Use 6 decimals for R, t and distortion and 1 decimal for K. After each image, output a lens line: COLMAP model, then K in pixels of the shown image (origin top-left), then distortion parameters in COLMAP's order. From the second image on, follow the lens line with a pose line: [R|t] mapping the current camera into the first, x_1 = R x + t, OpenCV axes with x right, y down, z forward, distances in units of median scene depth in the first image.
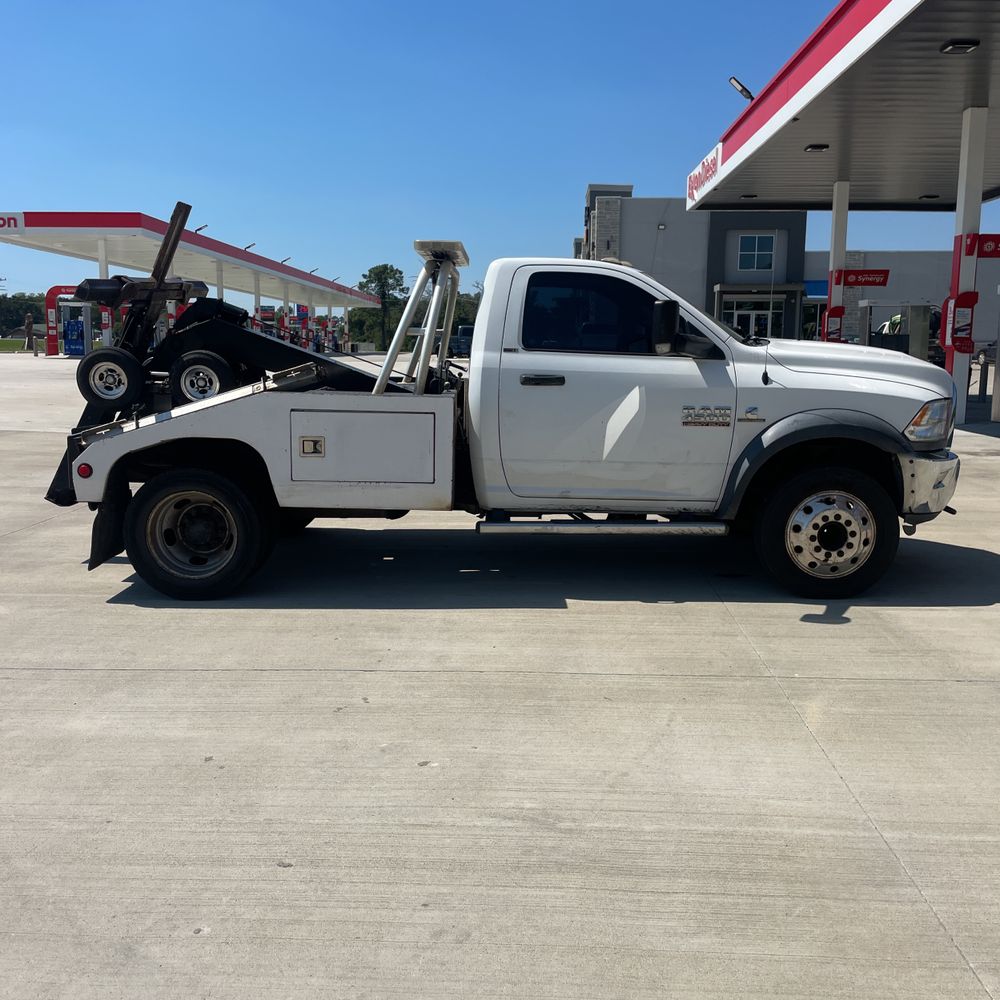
lens RADIAL K [[1020.7, 0, 493.7], [0, 1020.7, 500.2], [0, 0, 1]] dist [0.099116, -0.136097]
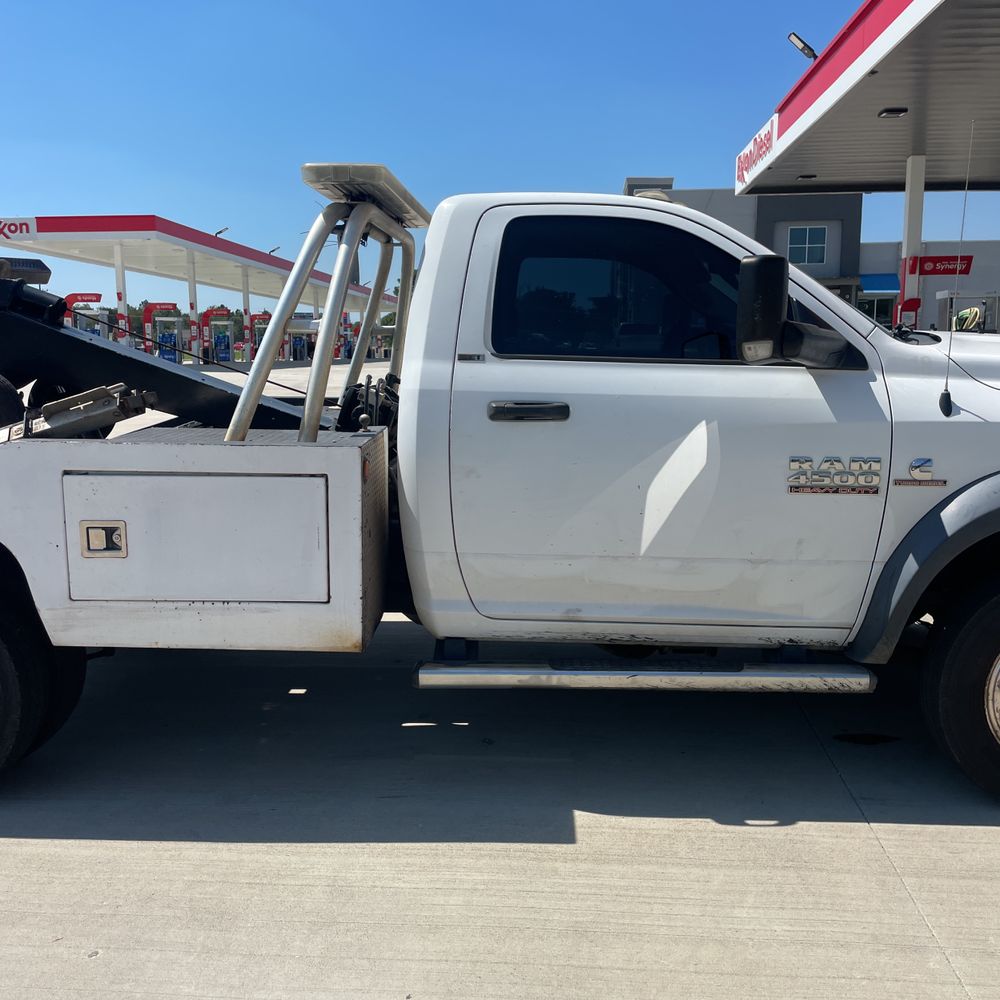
lens RADIAL K [[1015.9, 0, 485.1], [0, 1015.9, 496.2], [0, 0, 1]] dist [0.096176, -0.145775]
pose [[0.998822, -0.006478, -0.048088, 0.049604], [0.006174, 0.999960, -0.006462, -0.067540], [0.048128, 0.006158, 0.998822, 0.447462]]
